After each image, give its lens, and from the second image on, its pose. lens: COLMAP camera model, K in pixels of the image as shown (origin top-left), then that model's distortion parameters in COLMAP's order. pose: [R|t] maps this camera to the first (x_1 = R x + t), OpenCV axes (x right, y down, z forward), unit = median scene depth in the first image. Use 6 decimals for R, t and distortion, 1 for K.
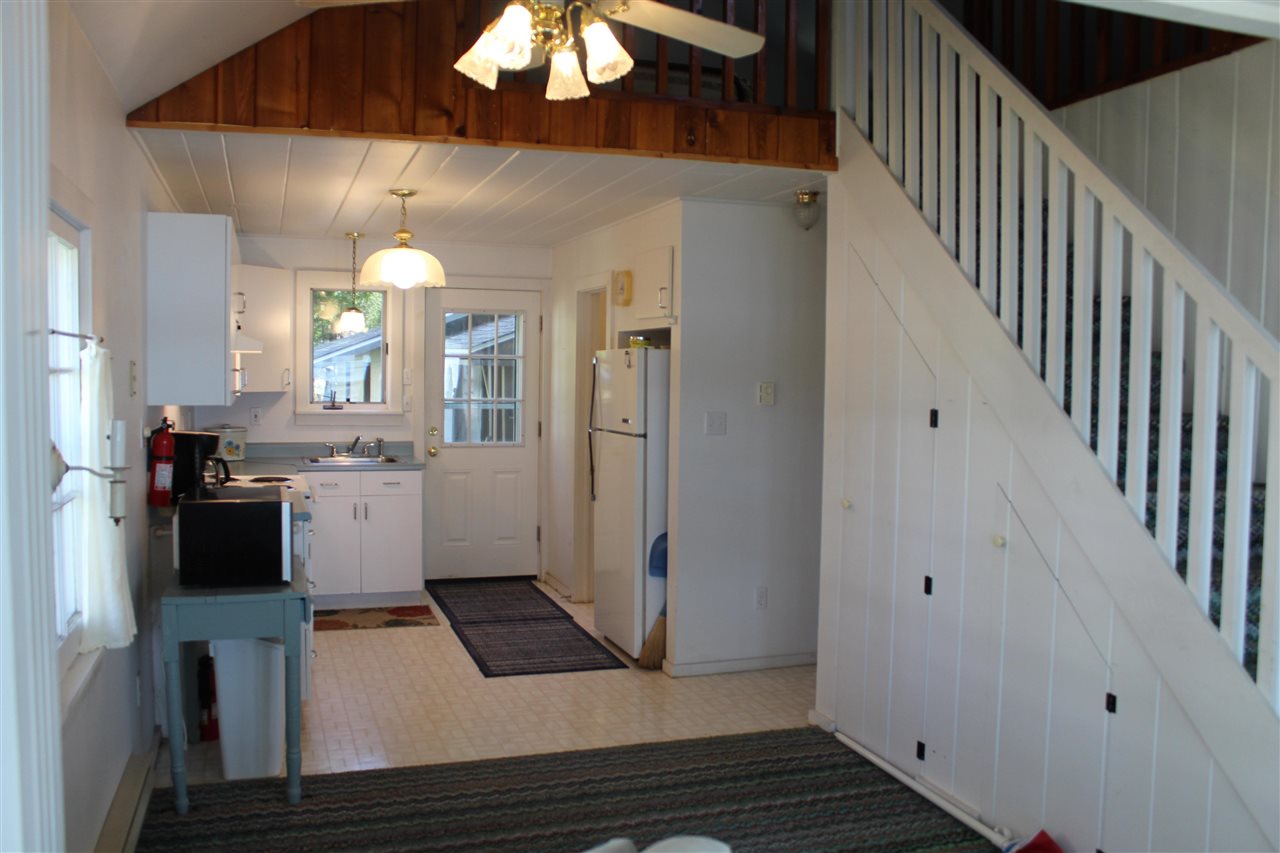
lens RADIAL K [[1061.9, 0, 640.0], [0, 1061.9, 426.5], [0, 0, 1]] dist [-0.145088, 0.087617]
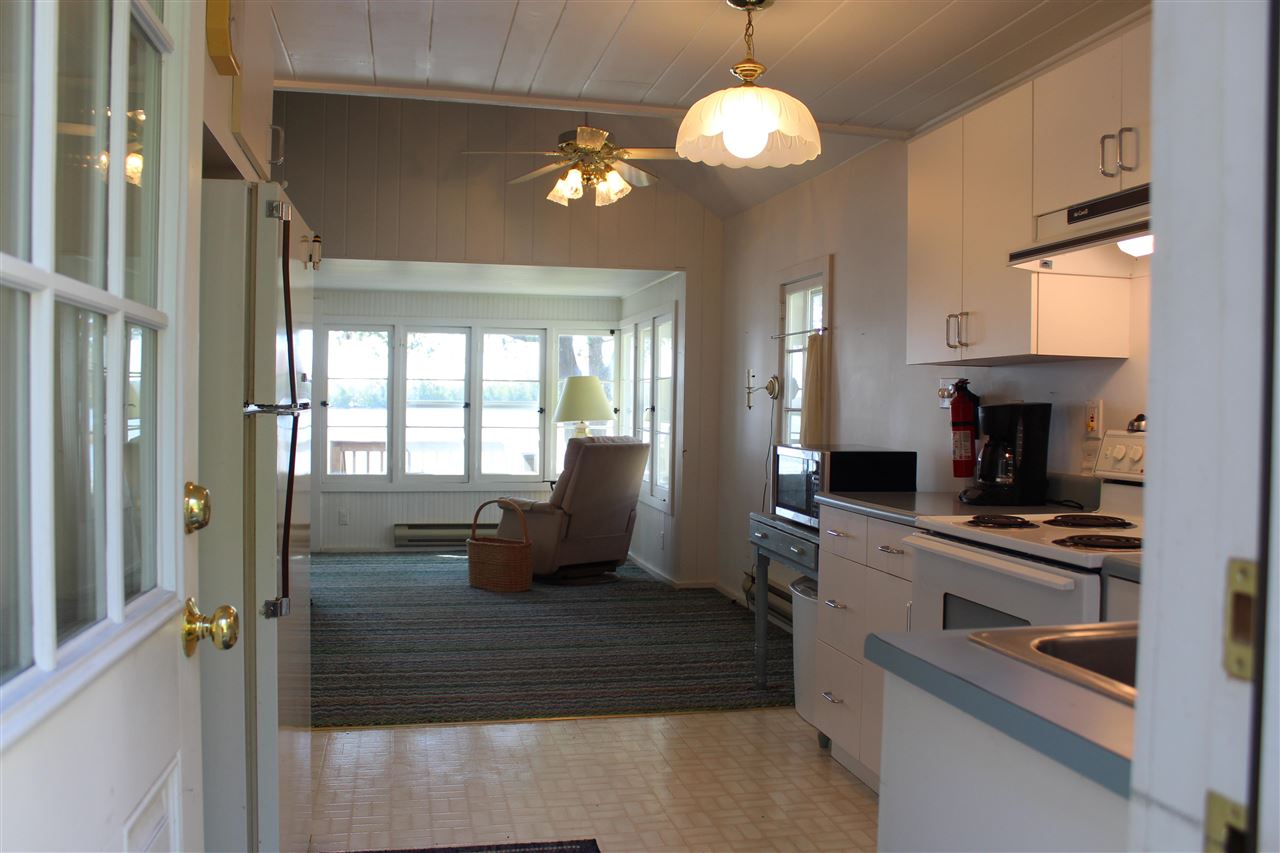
lens RADIAL K [[1061.9, 0, 640.0], [0, 1061.9, 426.5], [0, 0, 1]] dist [-0.145088, 0.087617]
pose [[-0.991668, -0.032497, 0.124651, -0.315636], [-0.023920, 0.997281, 0.069703, -0.025742], [-0.126577, 0.066141, -0.989749, 2.072134]]
